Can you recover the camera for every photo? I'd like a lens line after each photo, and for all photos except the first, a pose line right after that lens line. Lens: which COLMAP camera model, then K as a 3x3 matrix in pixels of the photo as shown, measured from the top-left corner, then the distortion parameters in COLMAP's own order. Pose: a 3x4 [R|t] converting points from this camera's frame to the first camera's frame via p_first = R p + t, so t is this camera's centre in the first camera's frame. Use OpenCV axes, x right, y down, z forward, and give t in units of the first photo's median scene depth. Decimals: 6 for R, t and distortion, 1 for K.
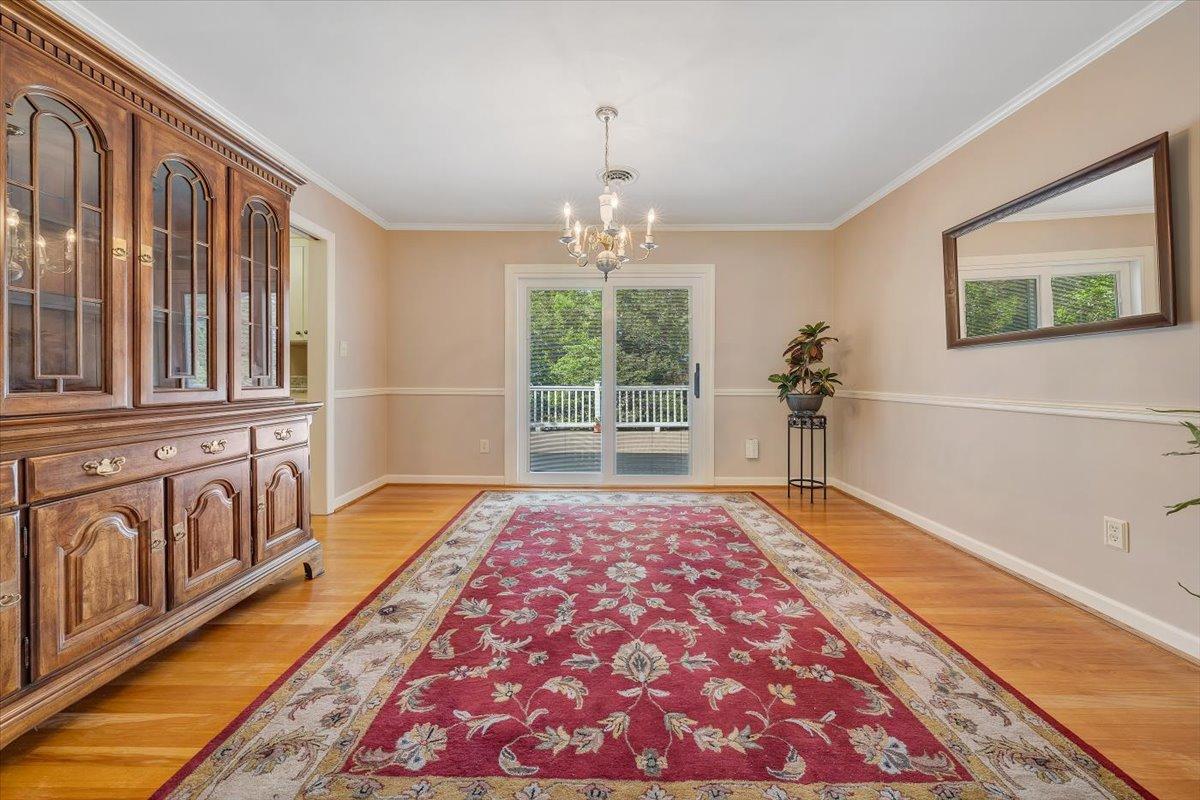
lens RADIAL K [[414.9, 0, 595.7], [0, 414.9, 378.6], [0, 0, 1]] dist [-0.000078, -0.000025]
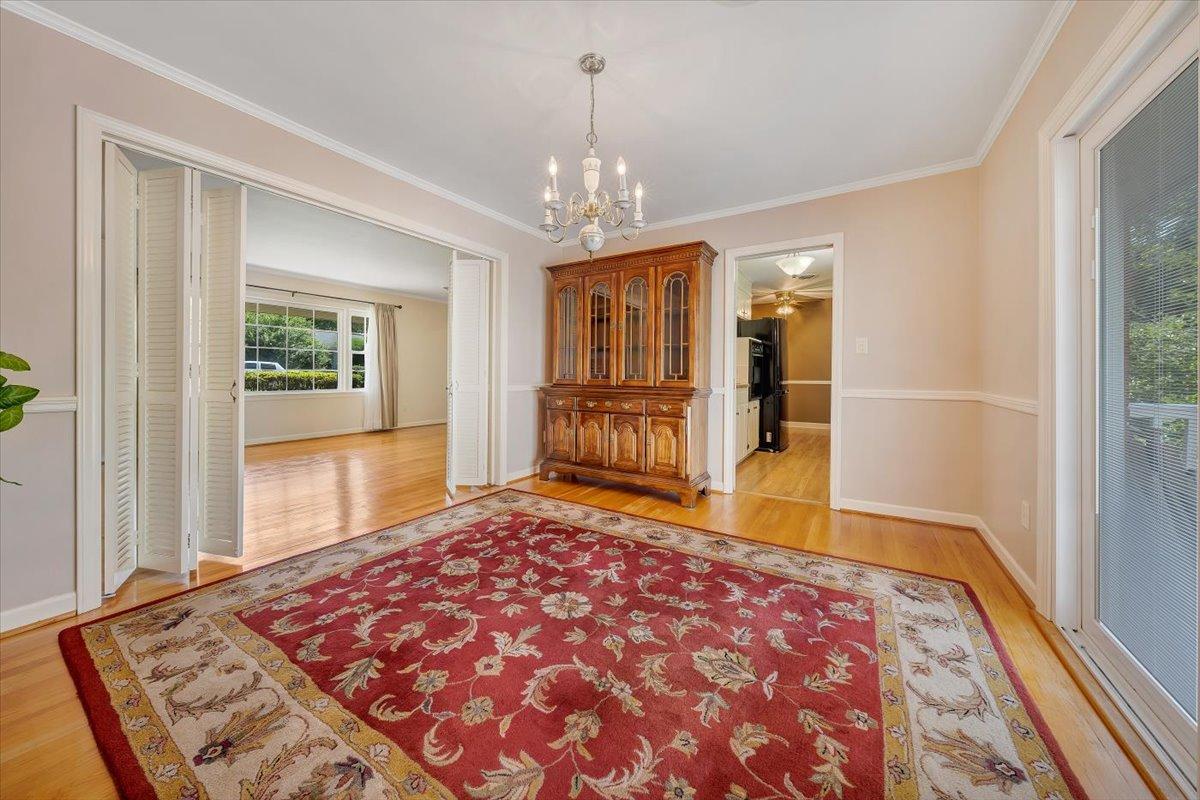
lens RADIAL K [[417.4, 0, 604.1], [0, 417.4, 393.8], [0, 0, 1]] dist [-0.001531, 0.000058]
pose [[-0.510805, 0.035491, -0.858964, 0.930522], [-0.009428, 0.998856, 0.046878, 0.001228], [0.859645, 0.032043, -0.509886, 1.850910]]
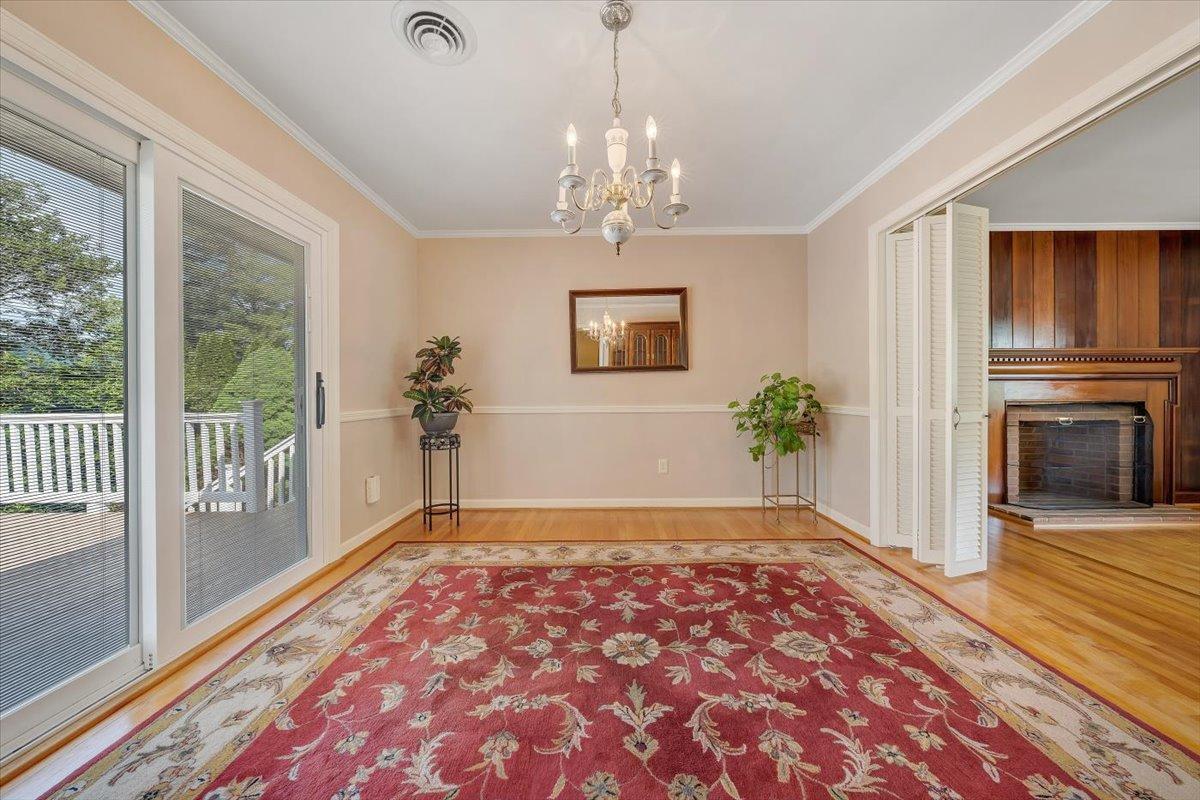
lens RADIAL K [[417.4, 0, 604.1], [0, 417.4, 393.8], [0, 0, 1]] dist [-0.001531, 0.000058]
pose [[-0.012637, -0.002615, 0.999917, -0.863395], [0.009006, 0.999956, 0.002729, -0.004793], [-0.999880, 0.009040, -0.012613, 1.318610]]
